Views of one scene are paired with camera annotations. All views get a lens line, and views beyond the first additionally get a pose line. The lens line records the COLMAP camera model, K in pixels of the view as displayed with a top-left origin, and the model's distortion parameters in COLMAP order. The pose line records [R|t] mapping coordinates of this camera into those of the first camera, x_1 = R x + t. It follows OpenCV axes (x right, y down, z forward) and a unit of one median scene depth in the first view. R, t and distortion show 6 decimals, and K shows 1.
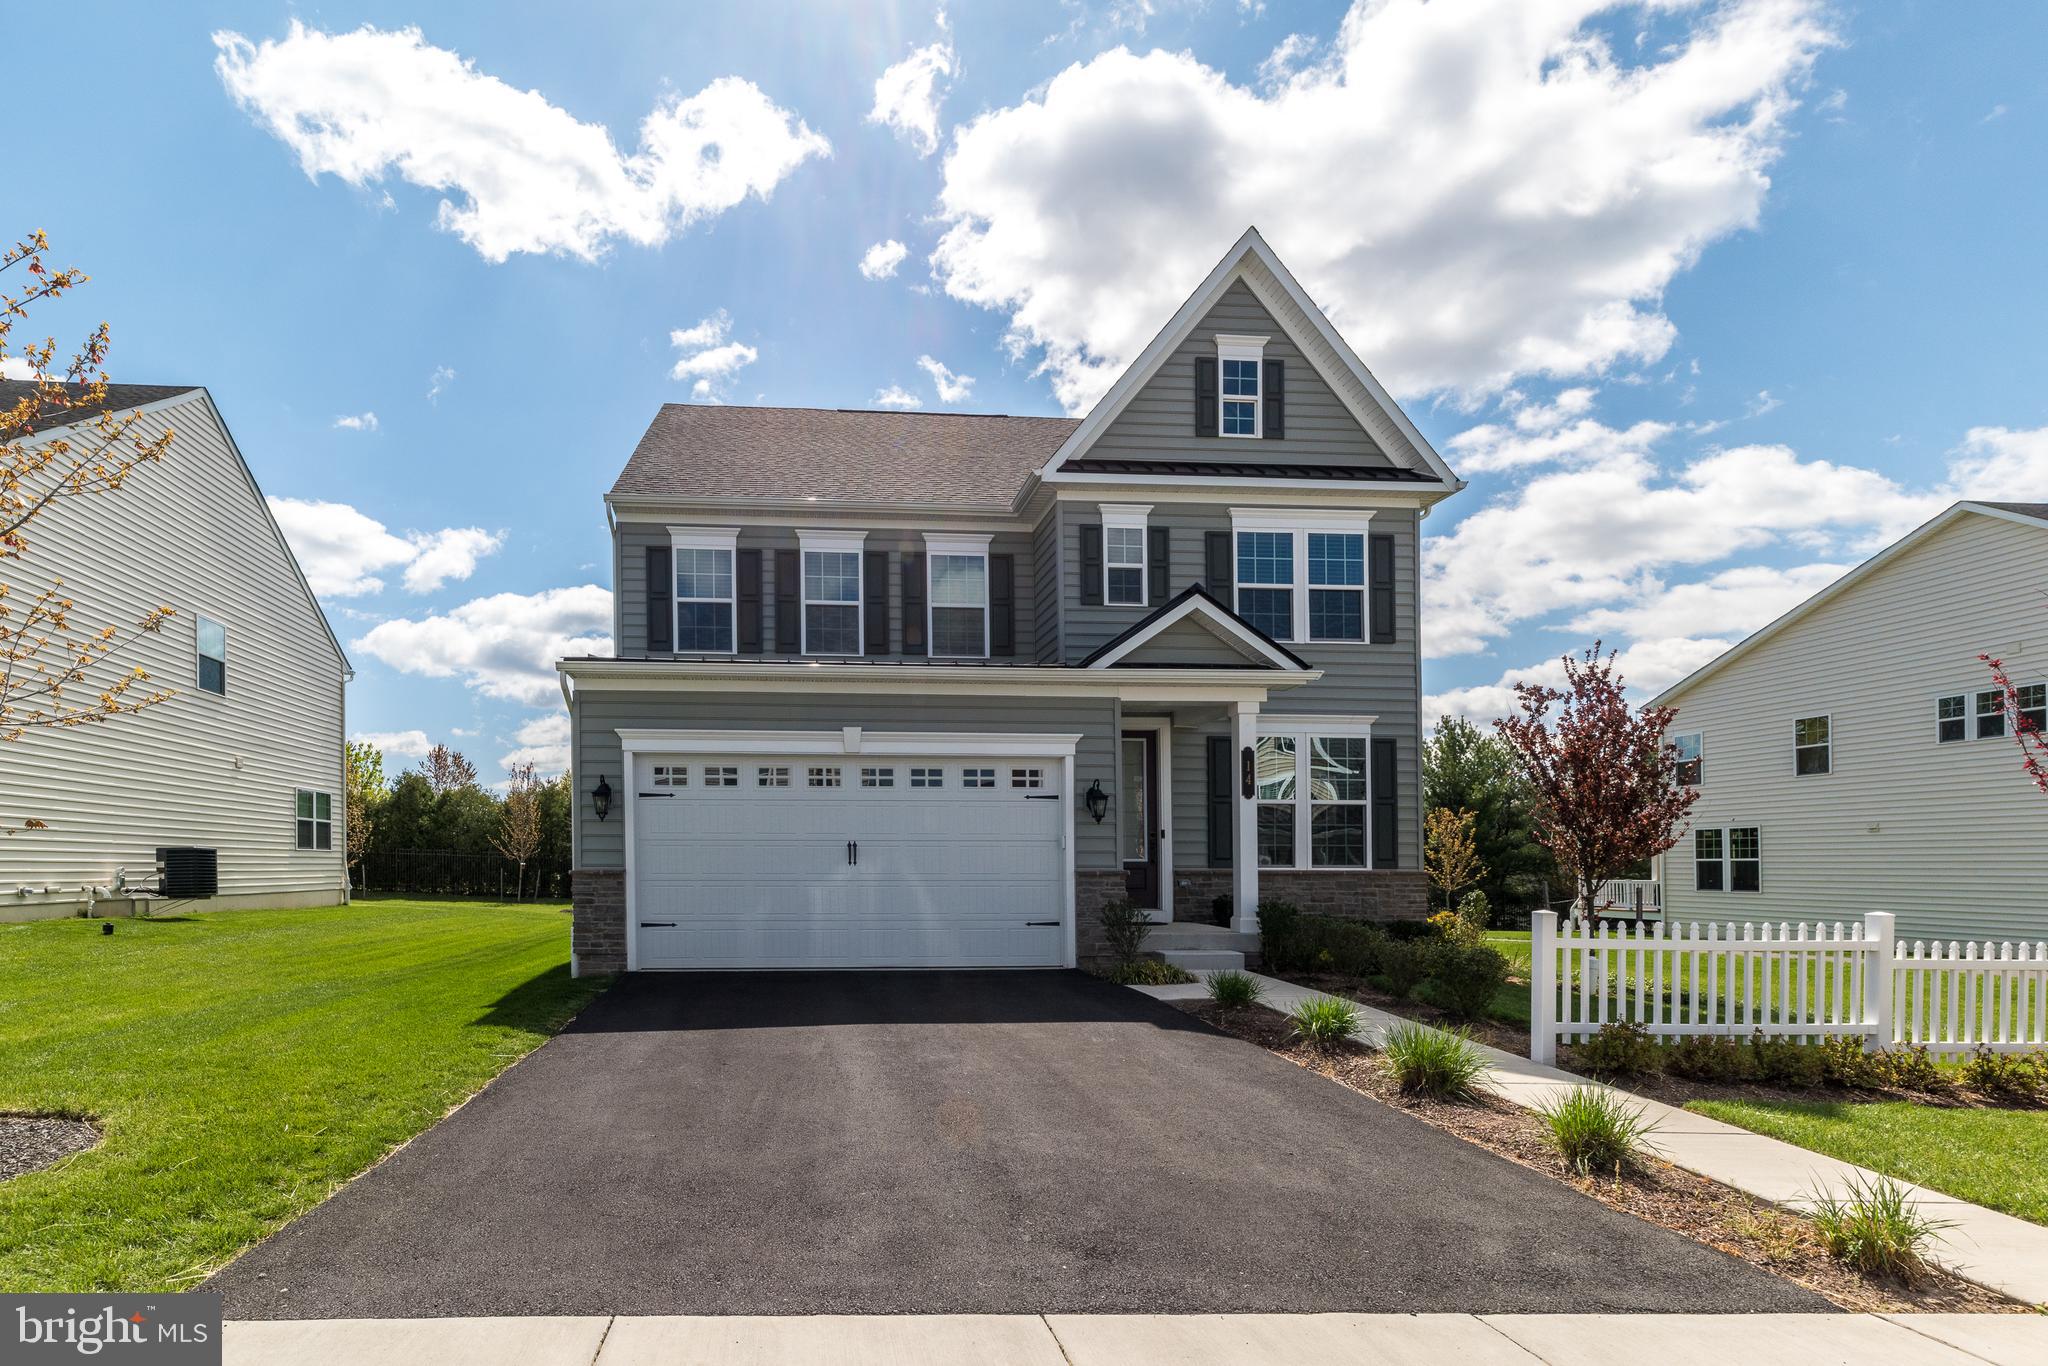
lens RADIAL K [[1443.5, 0, 960.6], [0, 1443.5, 701.5], [0, 0, 1]] dist [-0.002696, 0.001579]
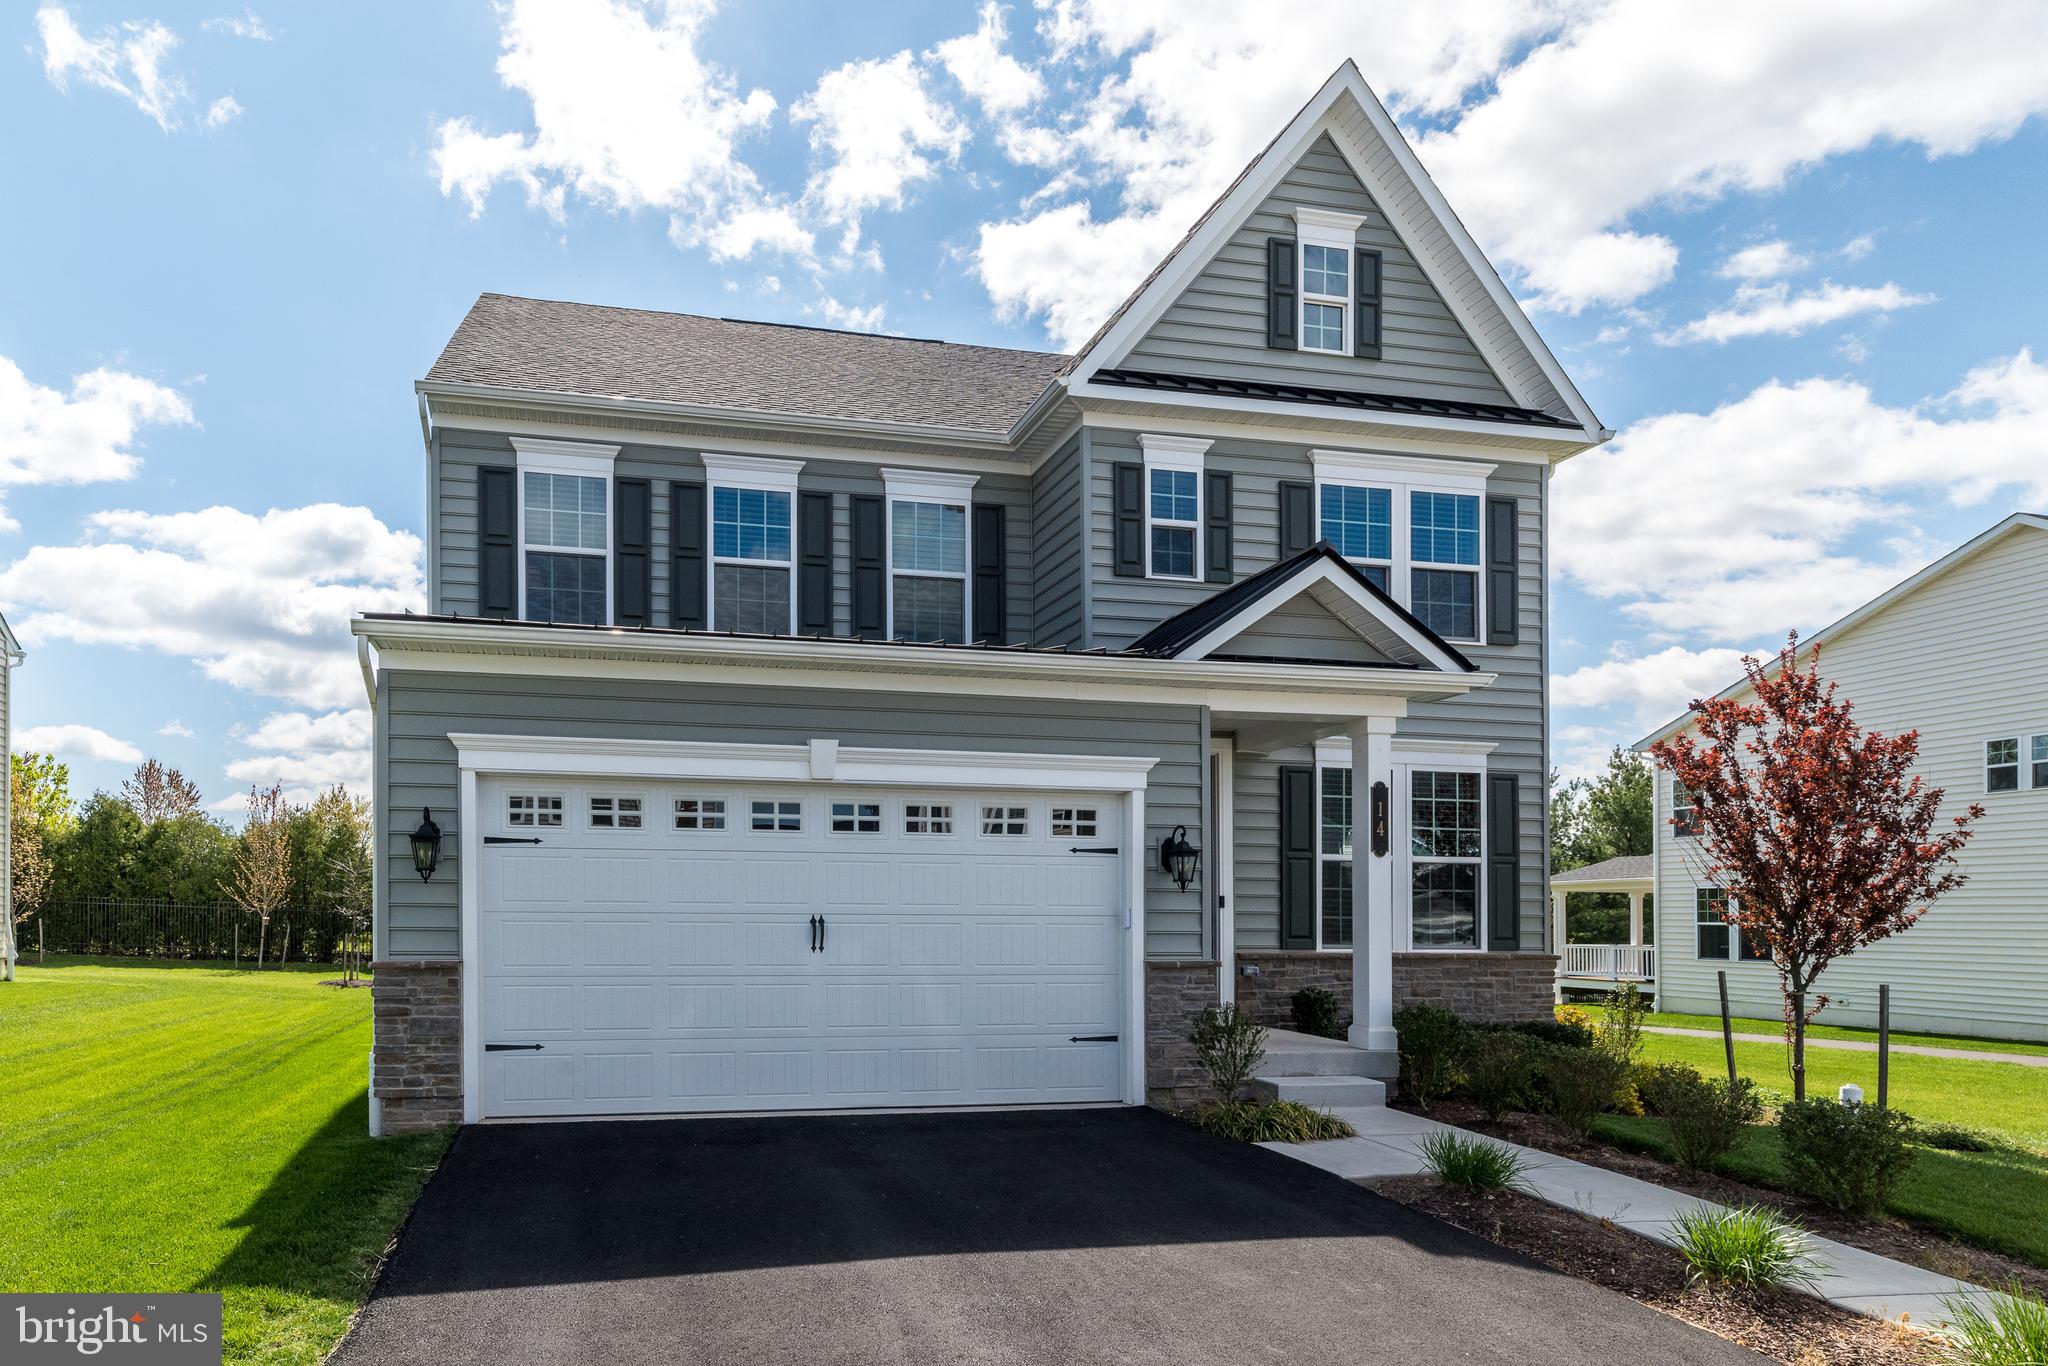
lens RADIAL K [[1570.6, 0, 959.0], [0, 1570.6, 774.5], [0, 0, 1]] dist [0.014255, -0.013543]
pose [[0.991785, 0.019441, 0.126431, -0.085502], [-0.023153, 0.999341, 0.027957, 0.010042], [-0.125804, -0.030655, 0.991581, 0.242132]]
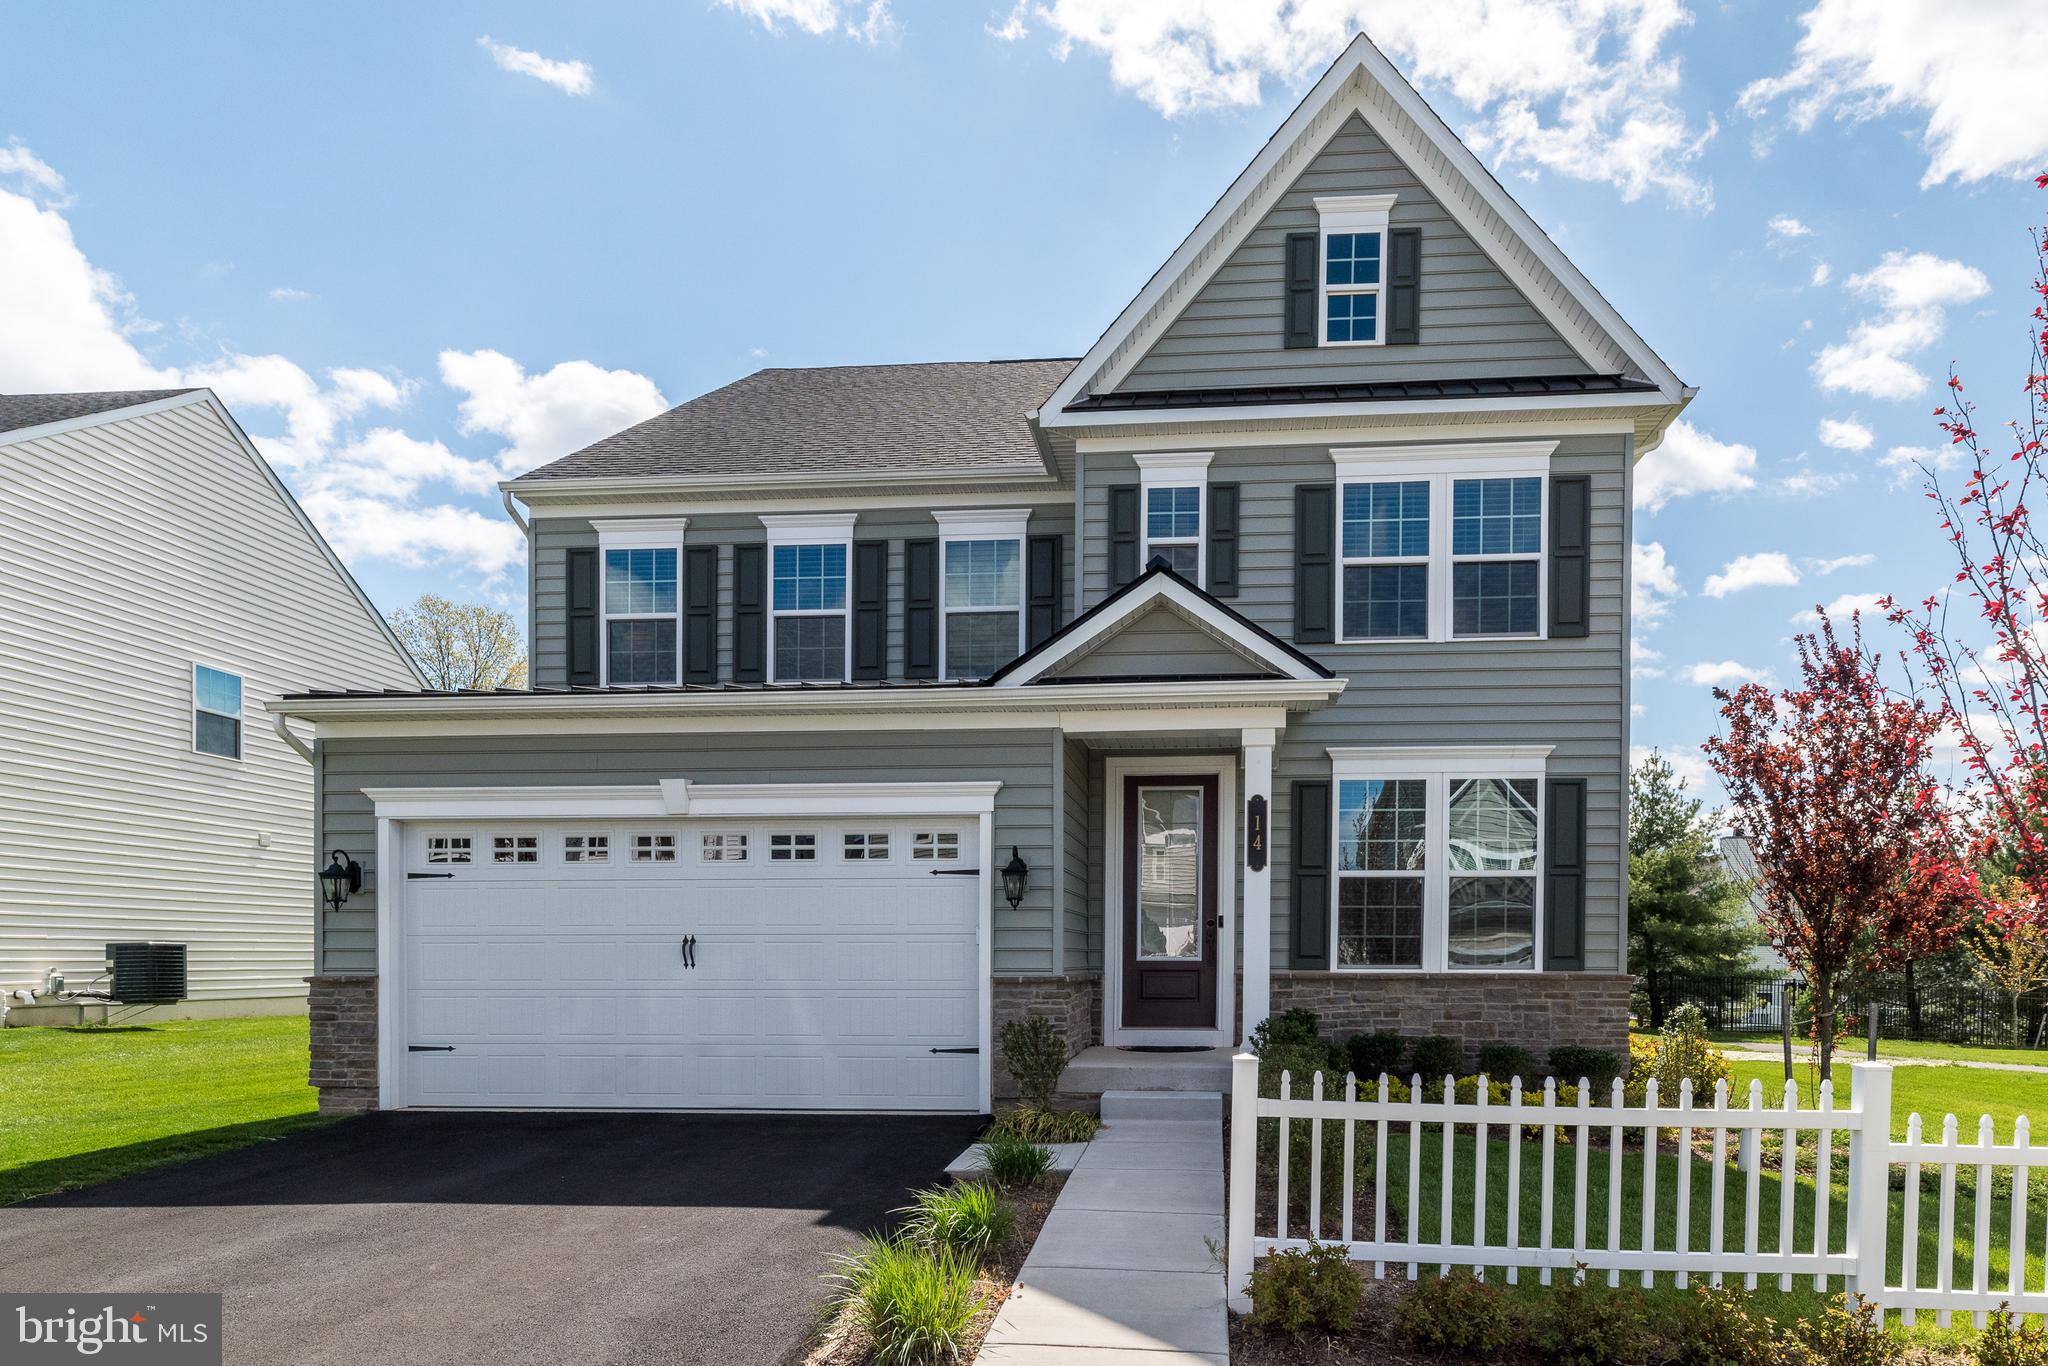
lens RADIAL K [[1739.1, 0, 1173.7], [0, 1739.1, 817.4], [0, 0, 1]] dist [-0.008331, 0.066256]
pose [[0.974760, -0.018002, -0.222527, 0.299980], [0.026518, 0.999023, 0.035342, 0.010503], [0.221674, -0.040351, 0.974286, 0.167922]]
